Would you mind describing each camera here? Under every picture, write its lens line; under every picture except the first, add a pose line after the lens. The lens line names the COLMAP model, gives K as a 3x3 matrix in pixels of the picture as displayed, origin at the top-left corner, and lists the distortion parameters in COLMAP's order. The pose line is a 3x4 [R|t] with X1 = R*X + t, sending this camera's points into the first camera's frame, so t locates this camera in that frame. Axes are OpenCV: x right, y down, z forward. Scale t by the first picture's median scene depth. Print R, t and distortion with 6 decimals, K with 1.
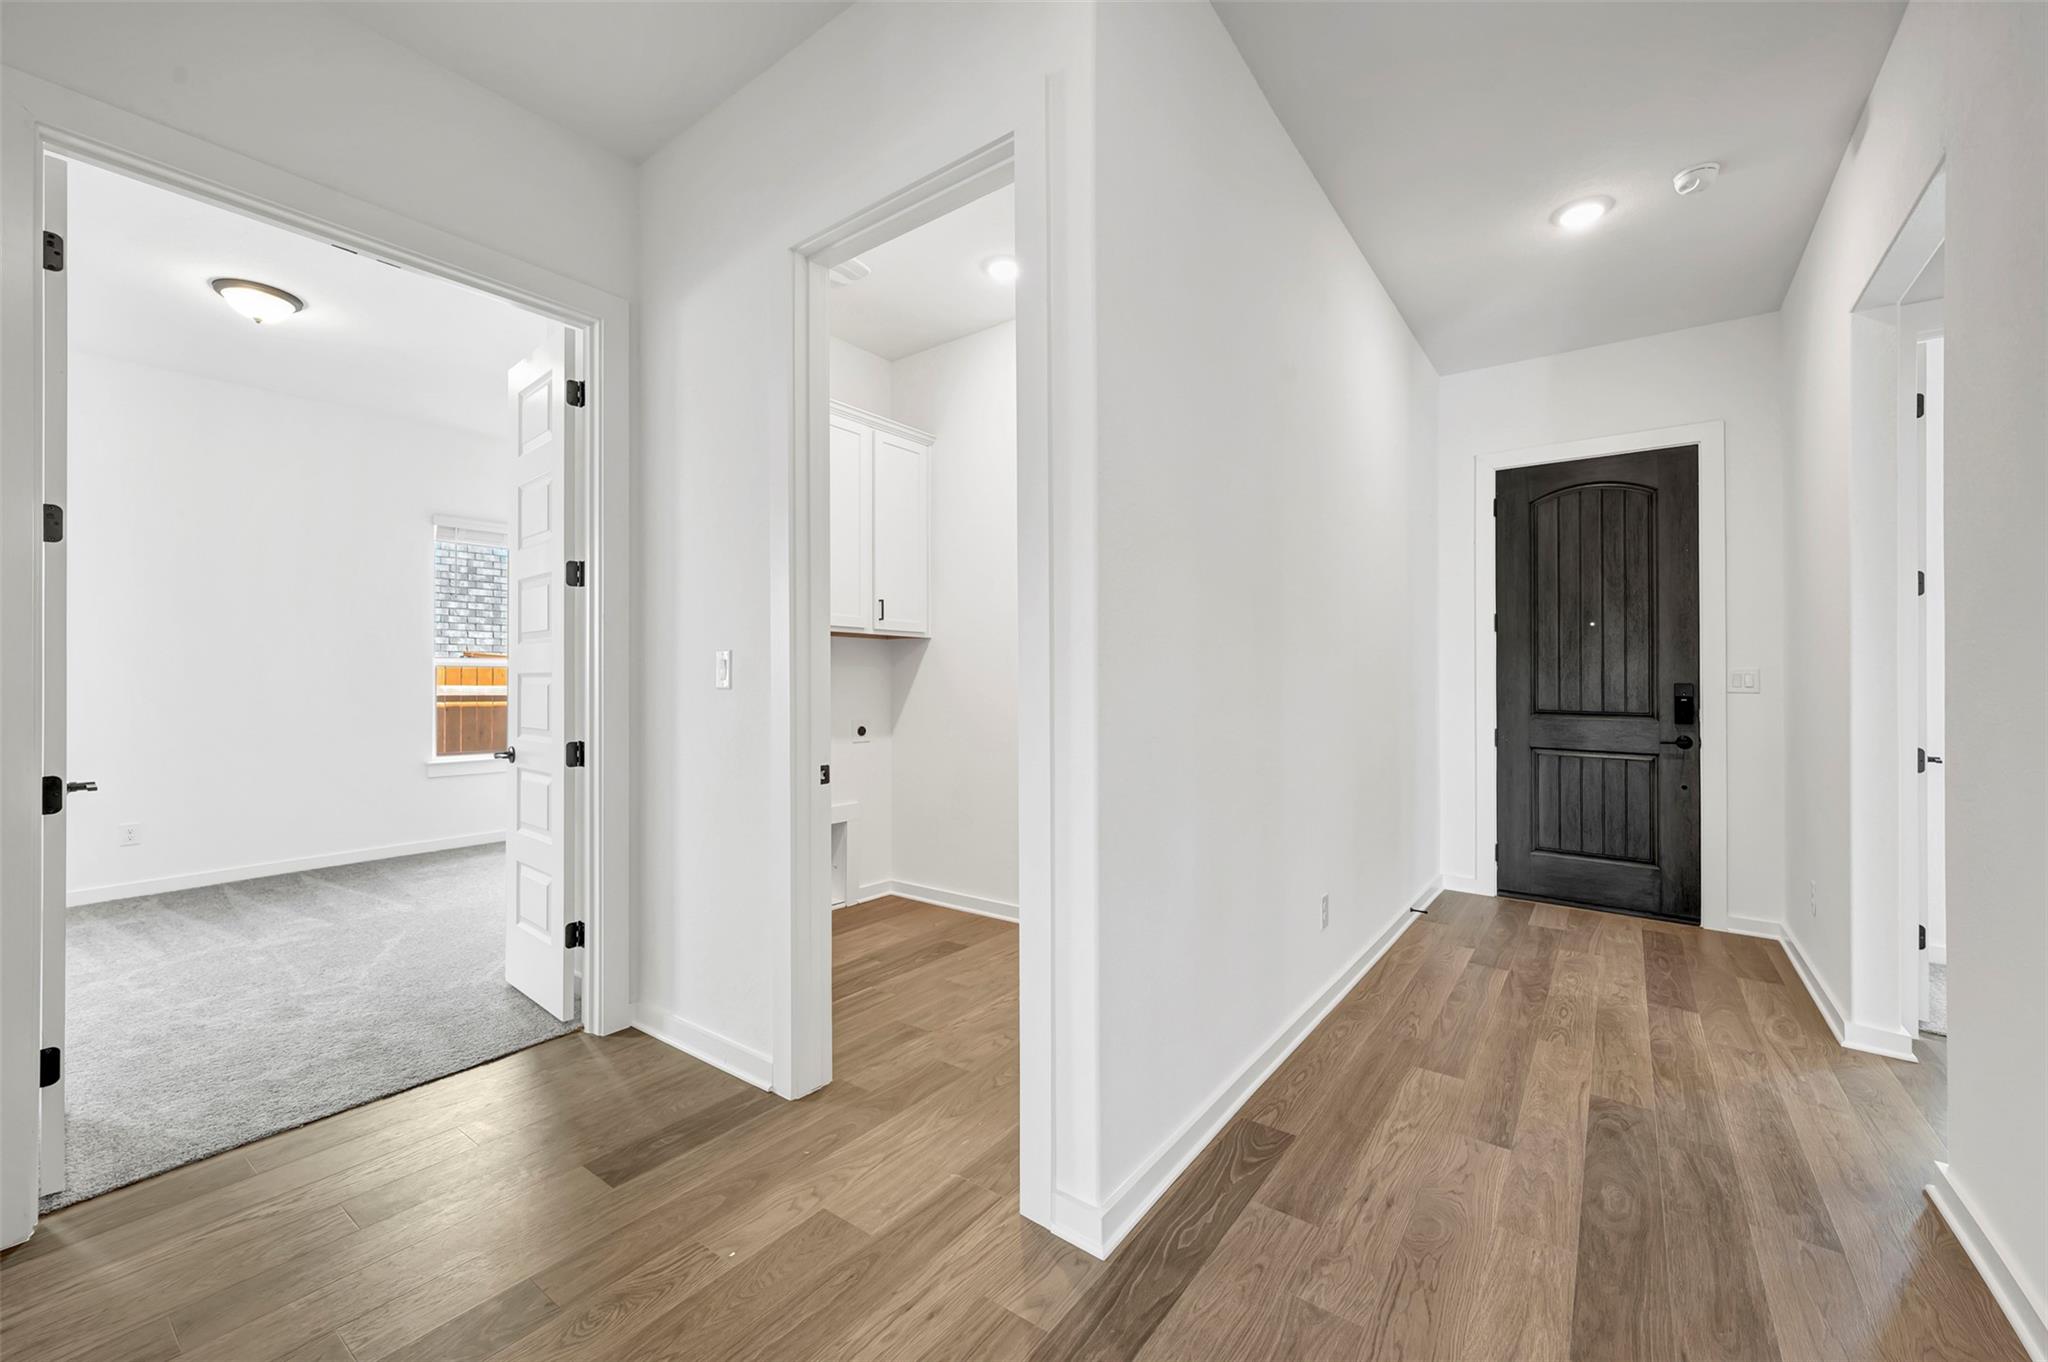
lens RADIAL K [[820.3, 0, 1019.1], [0, 820.3, 683.5], [0, 0, 1]] dist [-0.000553, 0.000021]
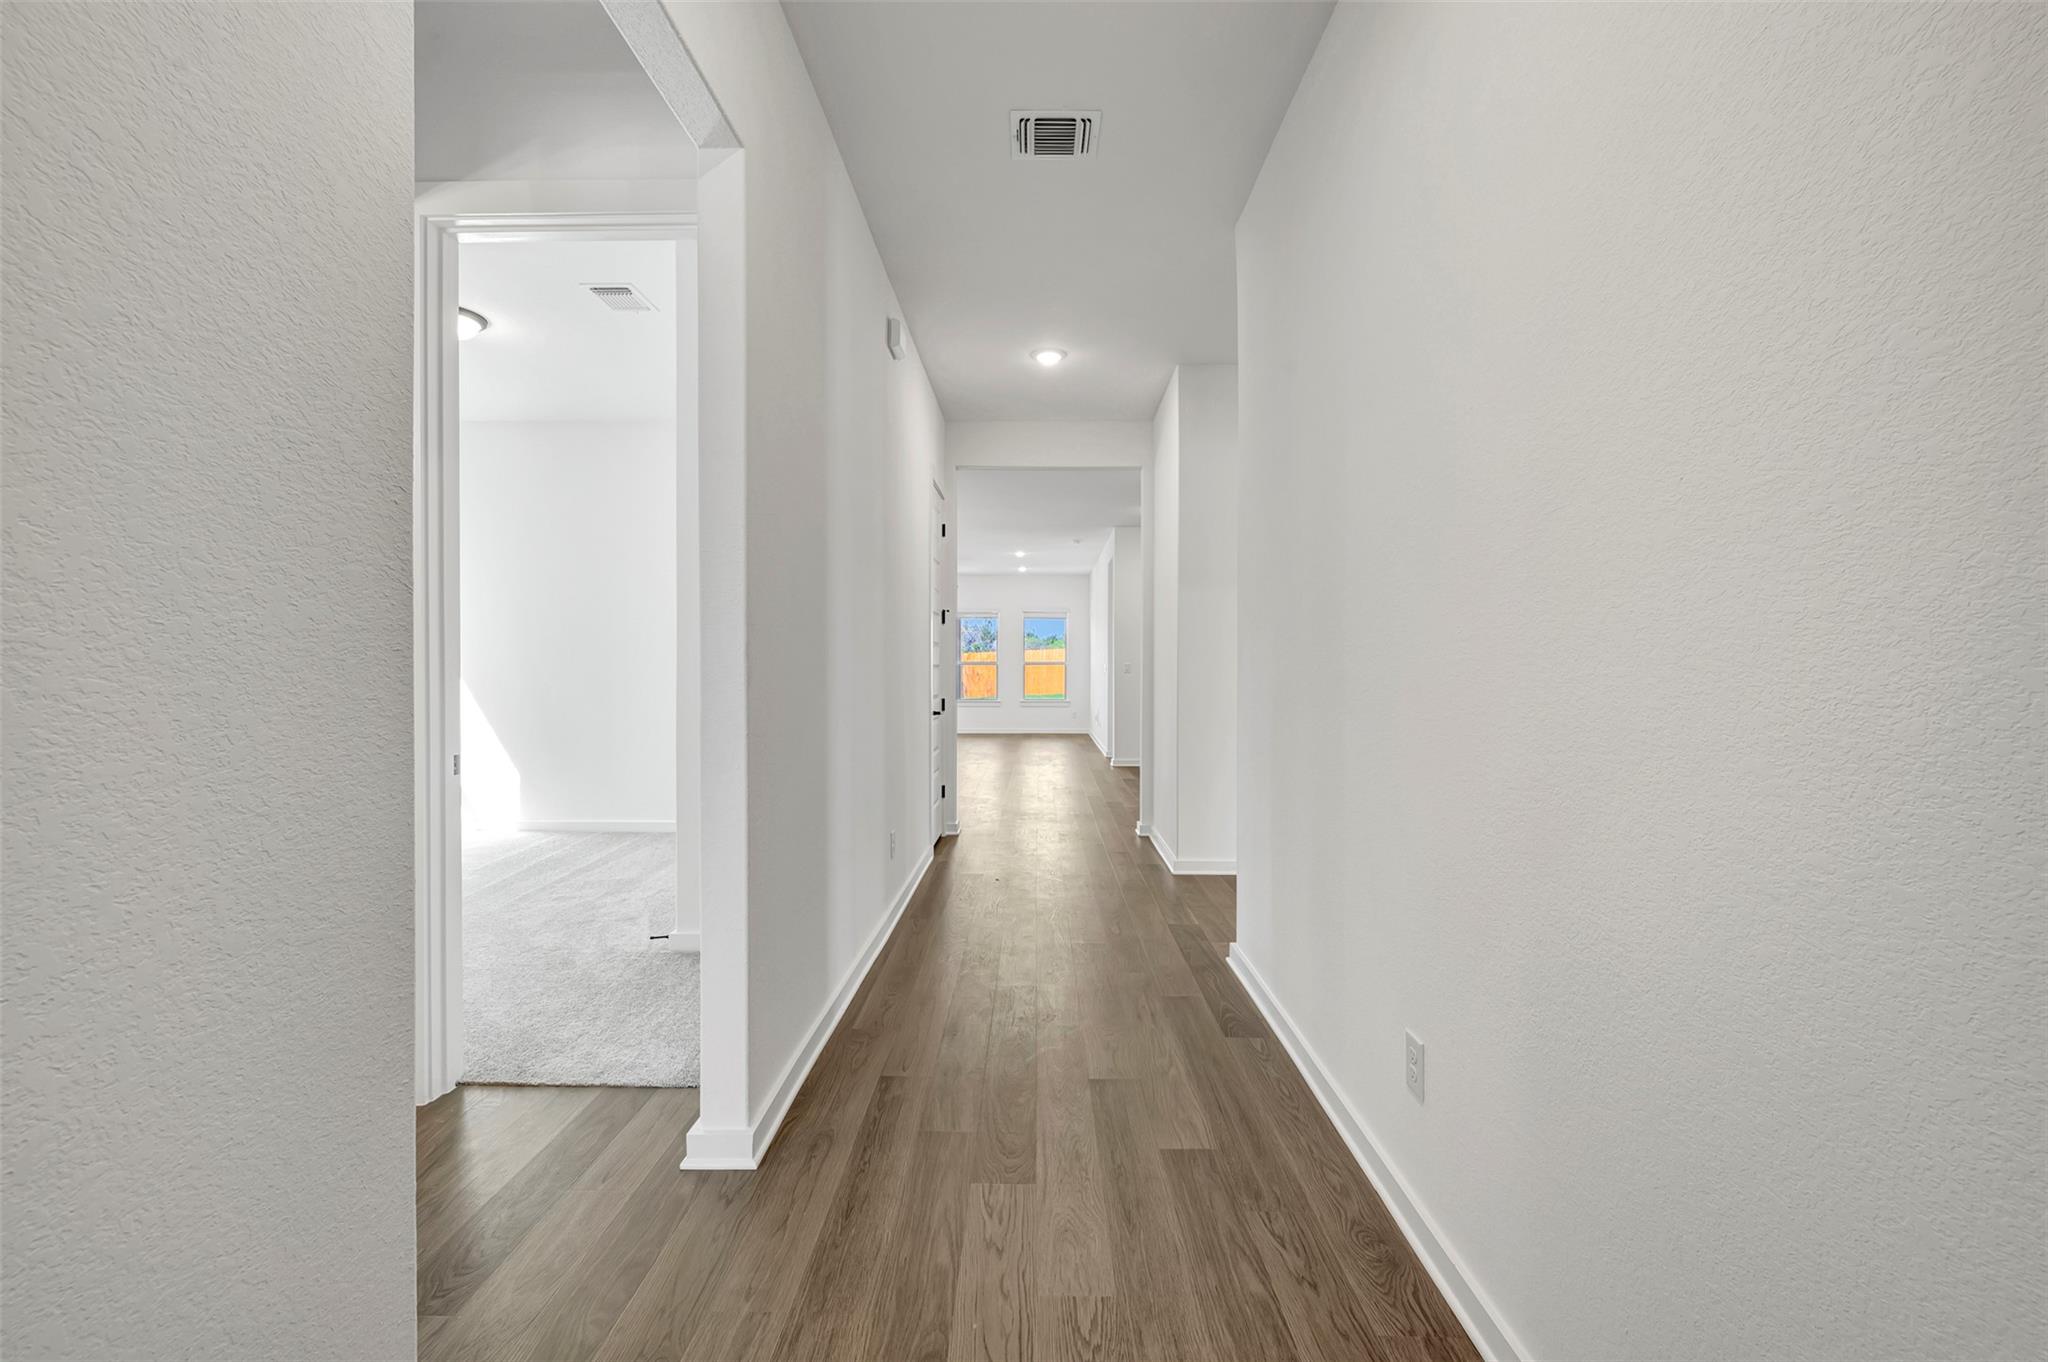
lens RADIAL K [[820.3, 0, 1022.3], [0, 820.3, 677.3], [0, 0, 1]] dist [-0.000553, 0.000021]
pose [[-0.814307, -0.012440, -0.580300, 1.201467], [-0.020619, 0.999759, 0.007502, 0.007683], [0.580067, 0.018074, -0.814368, 1.669051]]
